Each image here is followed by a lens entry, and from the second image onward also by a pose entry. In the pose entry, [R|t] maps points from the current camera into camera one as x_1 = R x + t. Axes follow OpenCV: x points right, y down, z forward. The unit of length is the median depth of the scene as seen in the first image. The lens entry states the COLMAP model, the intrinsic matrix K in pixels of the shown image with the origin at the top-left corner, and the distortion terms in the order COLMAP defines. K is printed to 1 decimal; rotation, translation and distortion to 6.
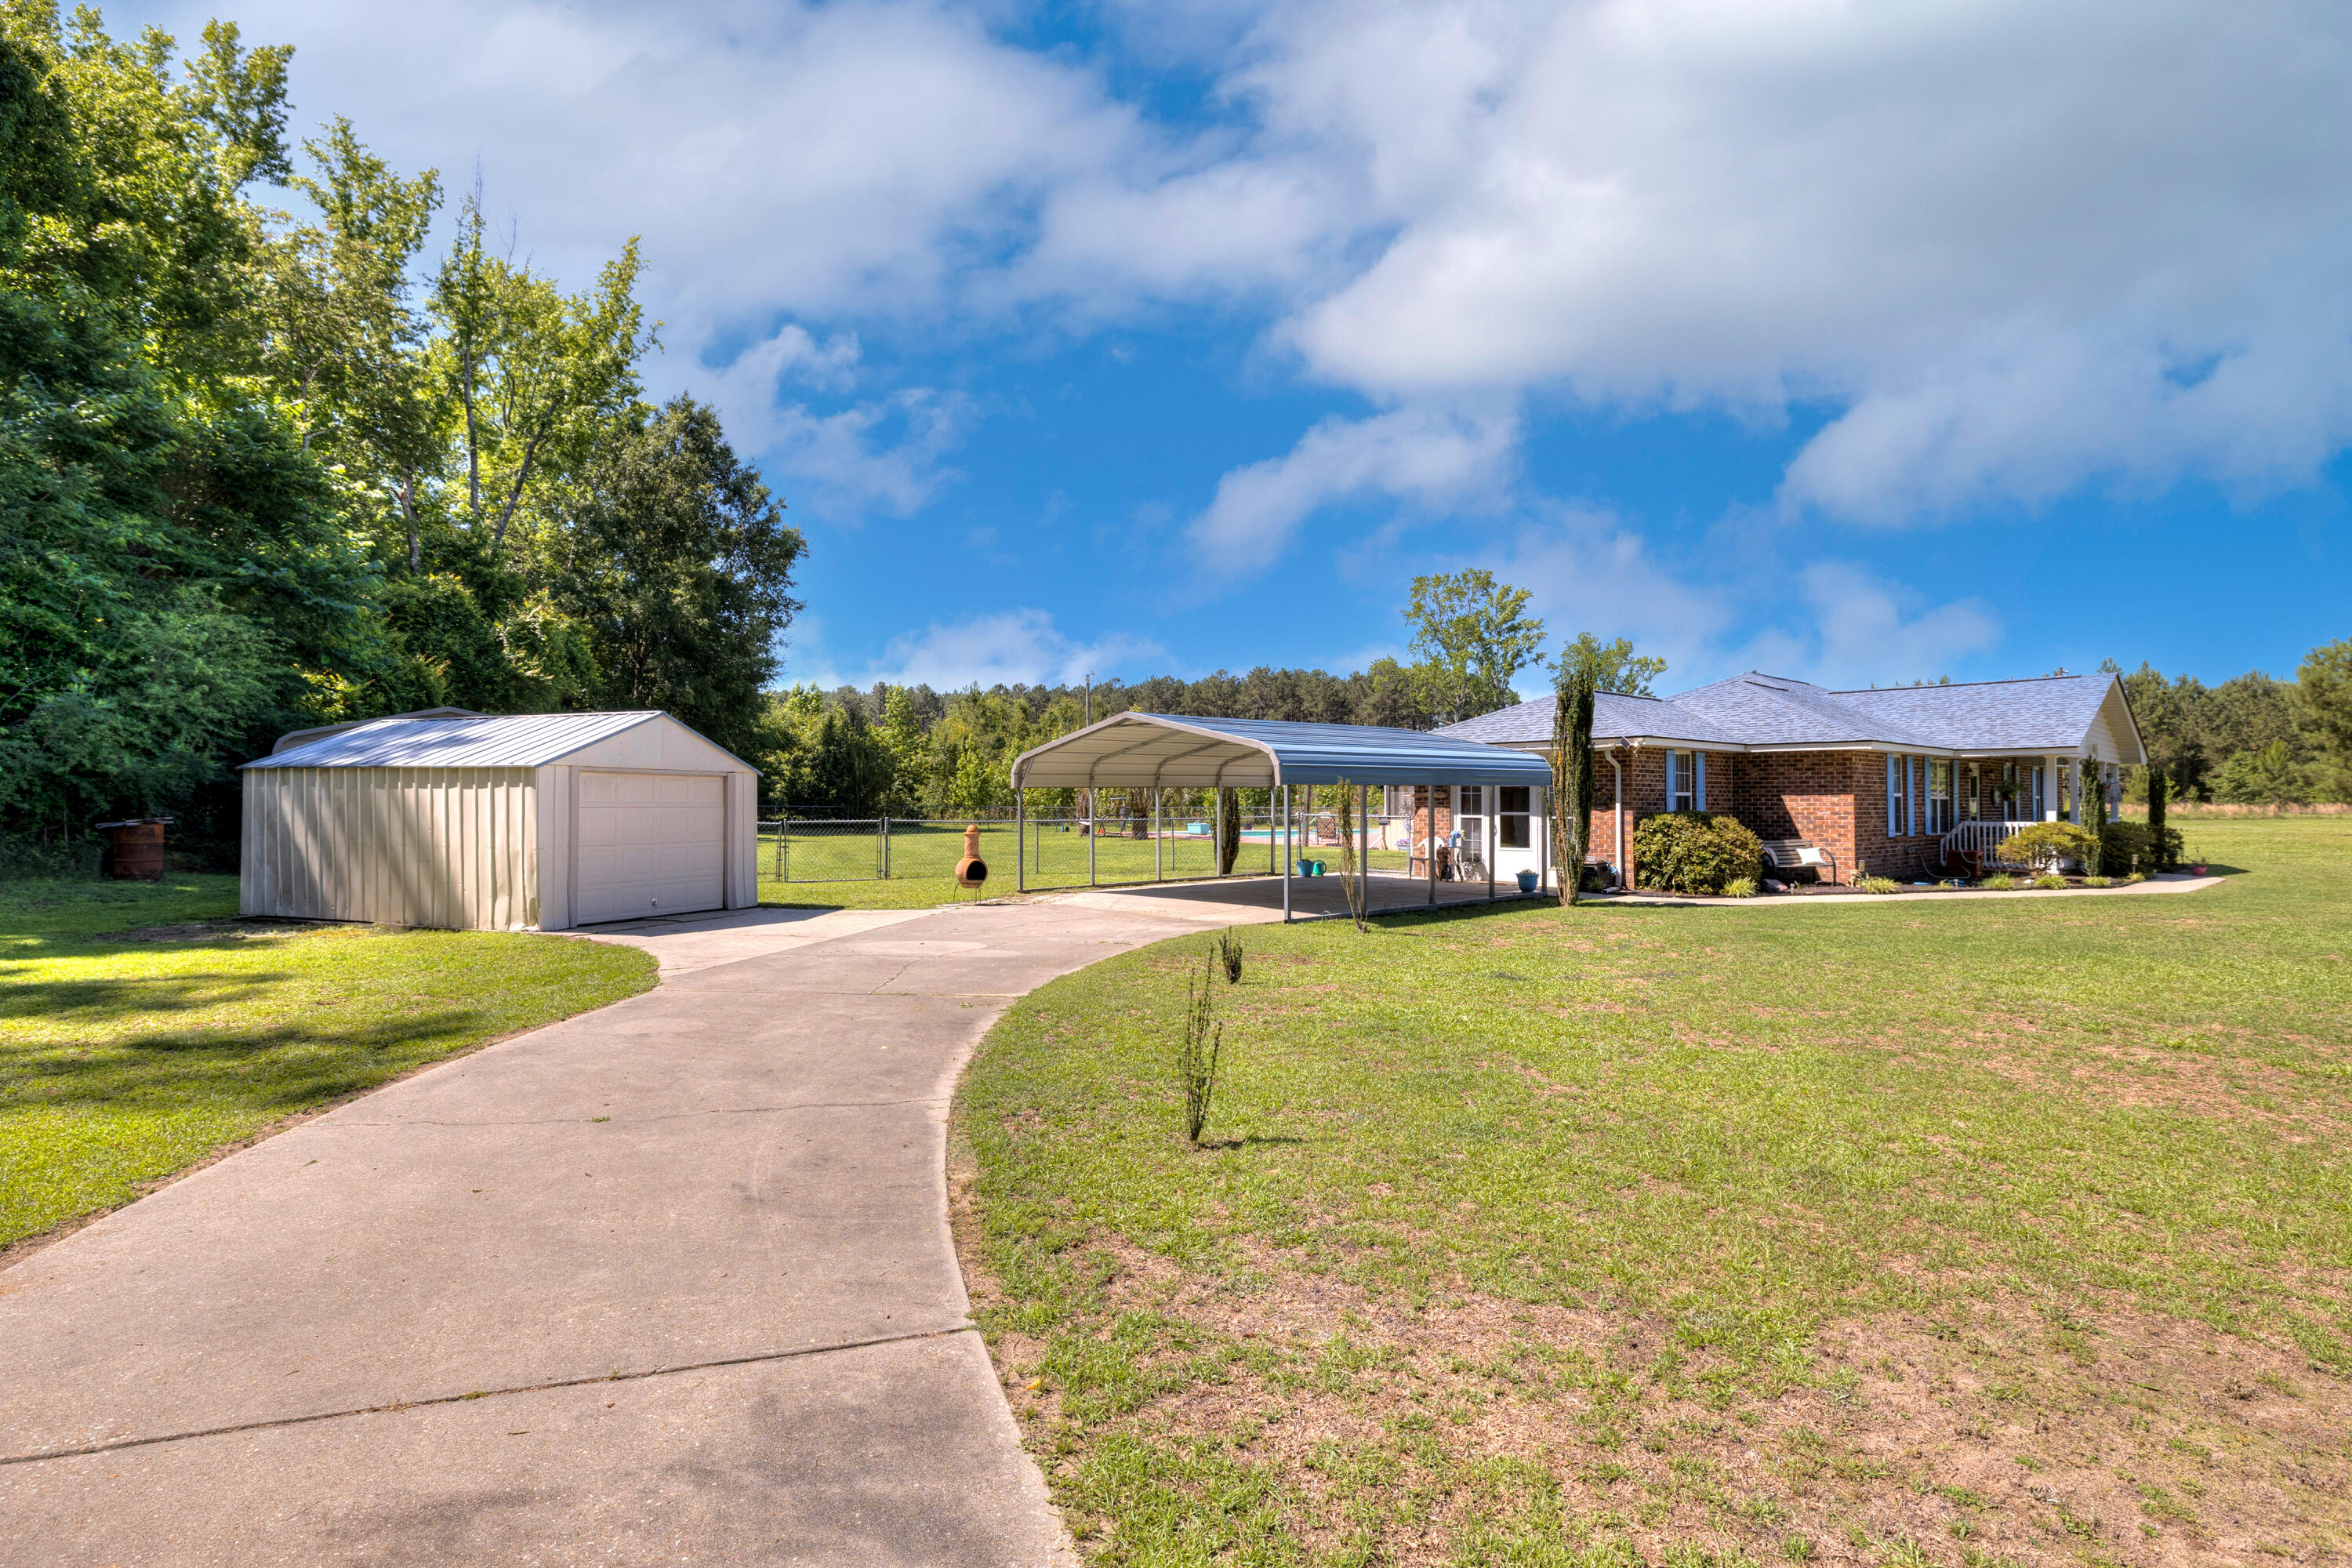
lens RADIAL K [[1153.0, 0, 1174.6], [0, 1153.0, 780.0], [0, 0, 1]] dist [-0.000936, -0.000064]
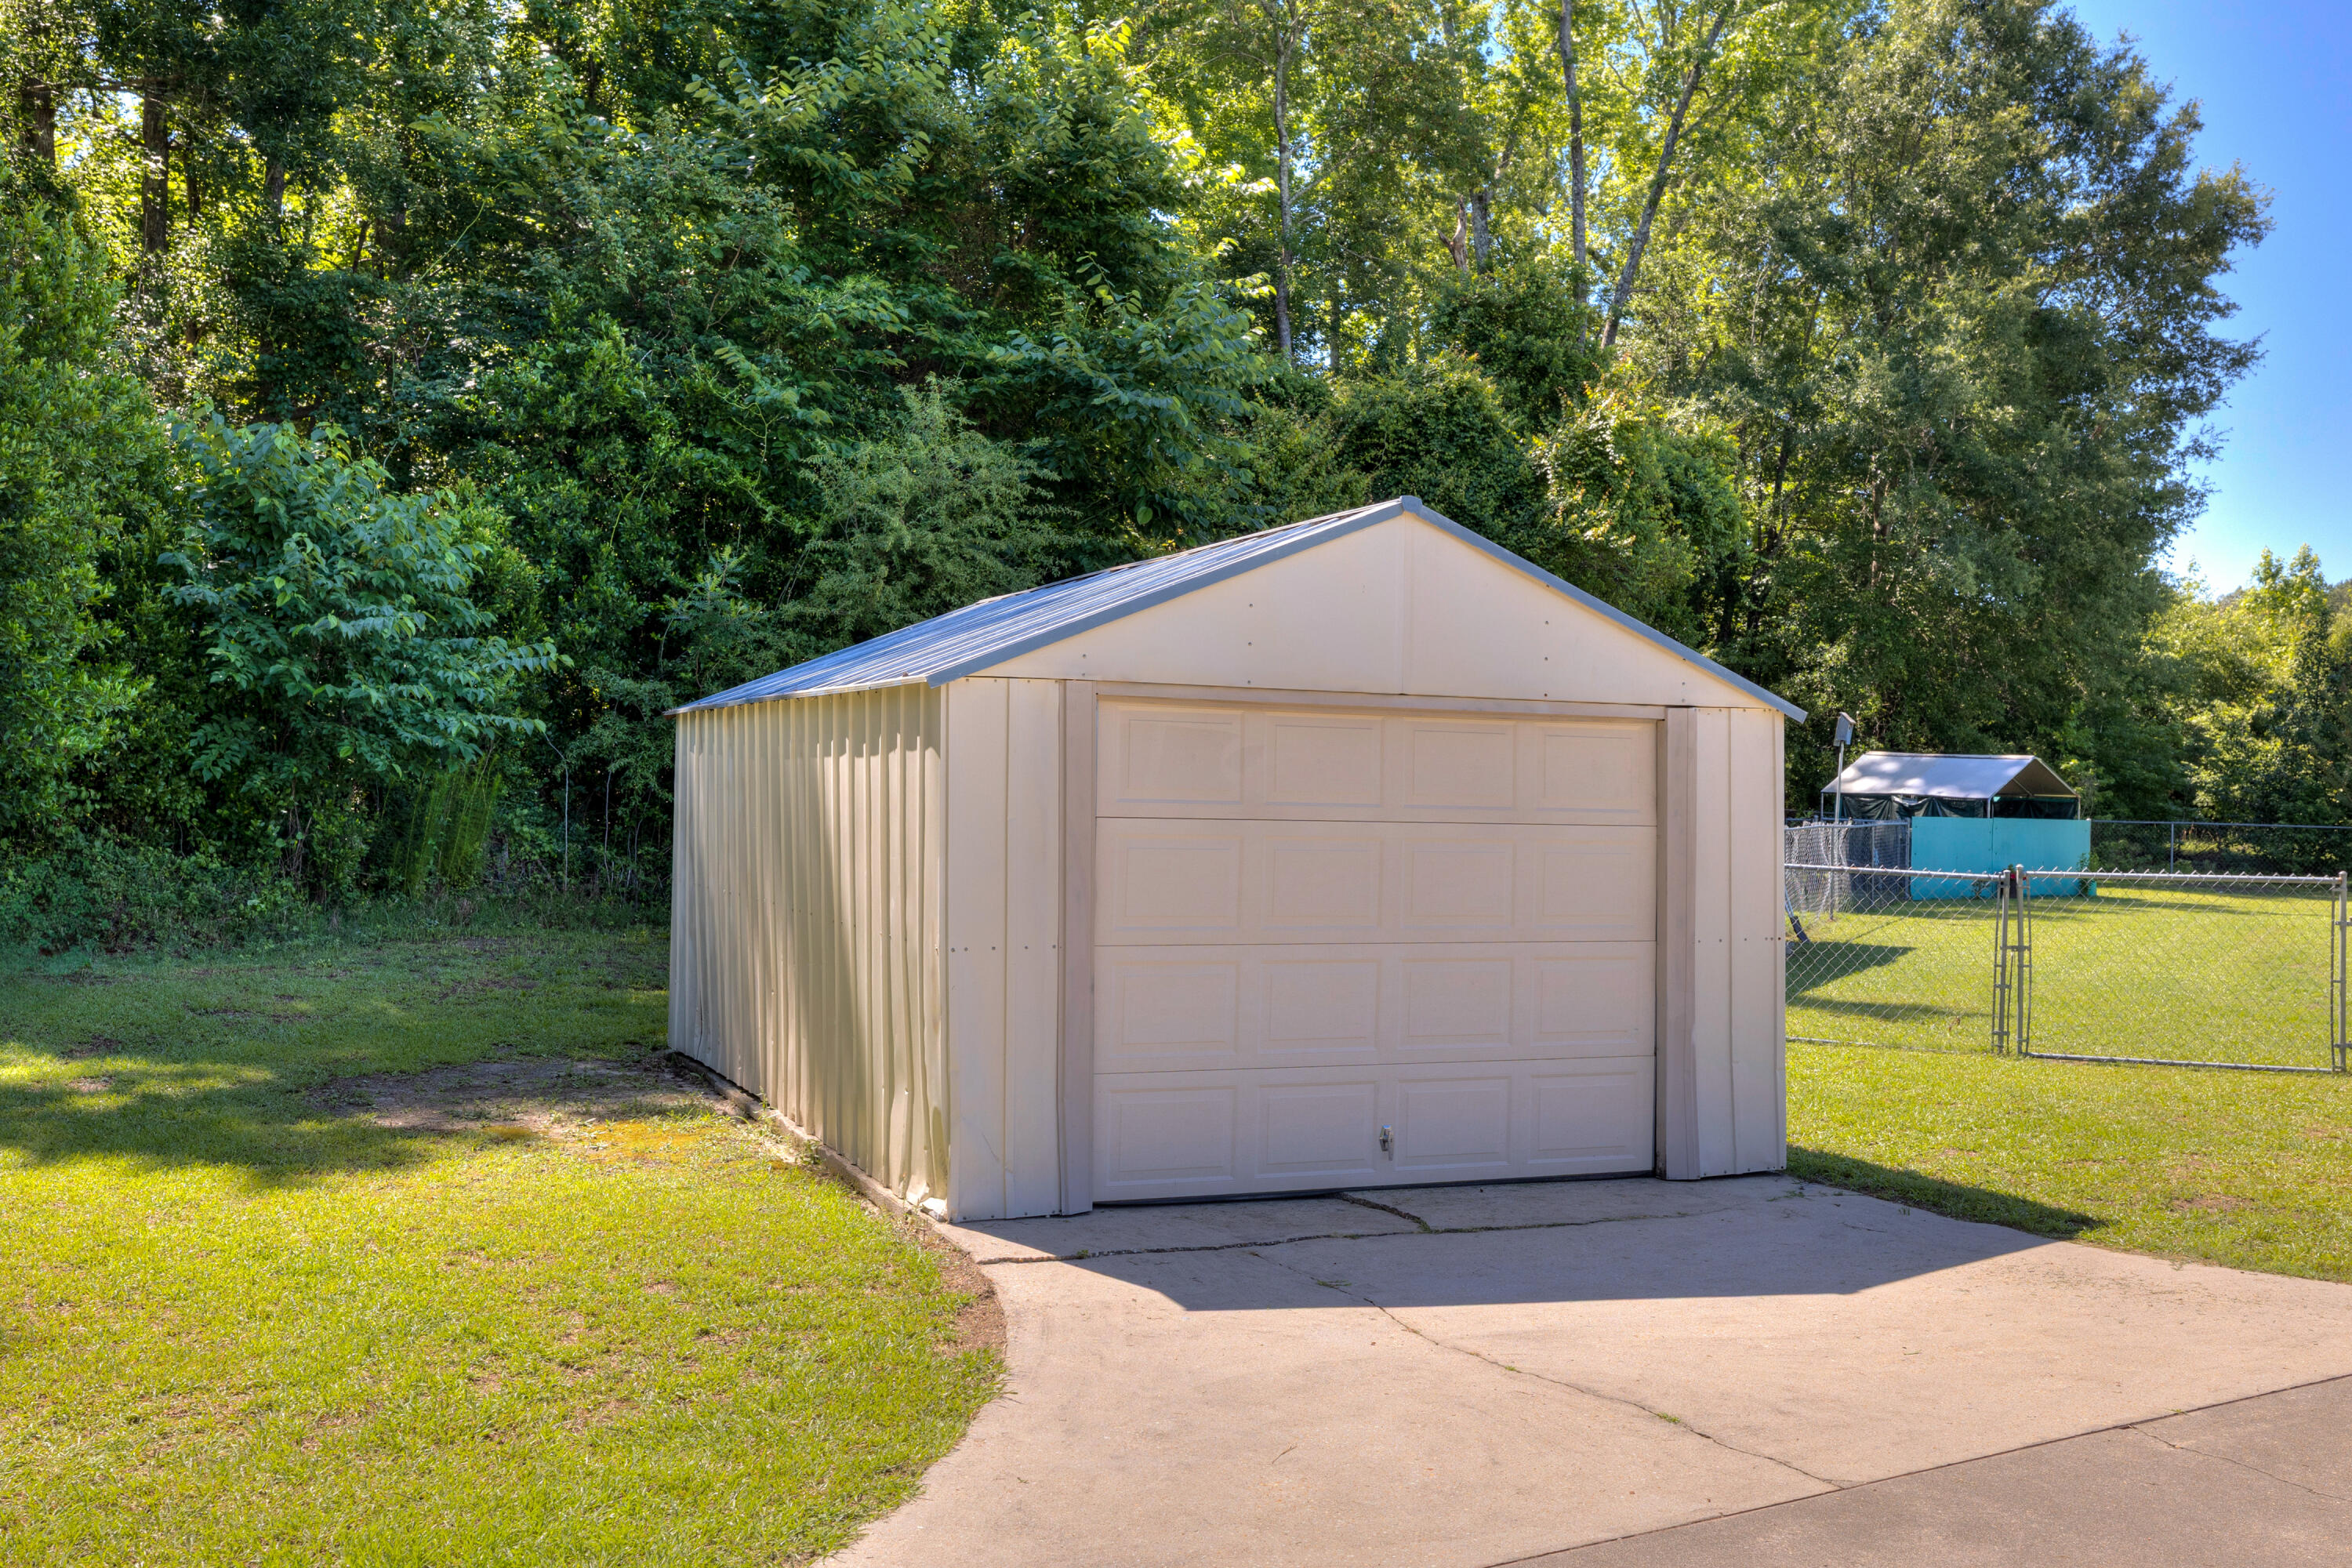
lens RADIAL K [[2021.1, 0, 1172.9], [0, 2021.1, 776.5], [0, 0, 1]] dist [-0.006109, -0.000318]
pose [[0.670051, 0.006089, -0.742290, -0.037387], [-0.003581, 0.999981, 0.004970, 0.003486], [0.742307, -0.000672, 0.670060, 0.227531]]
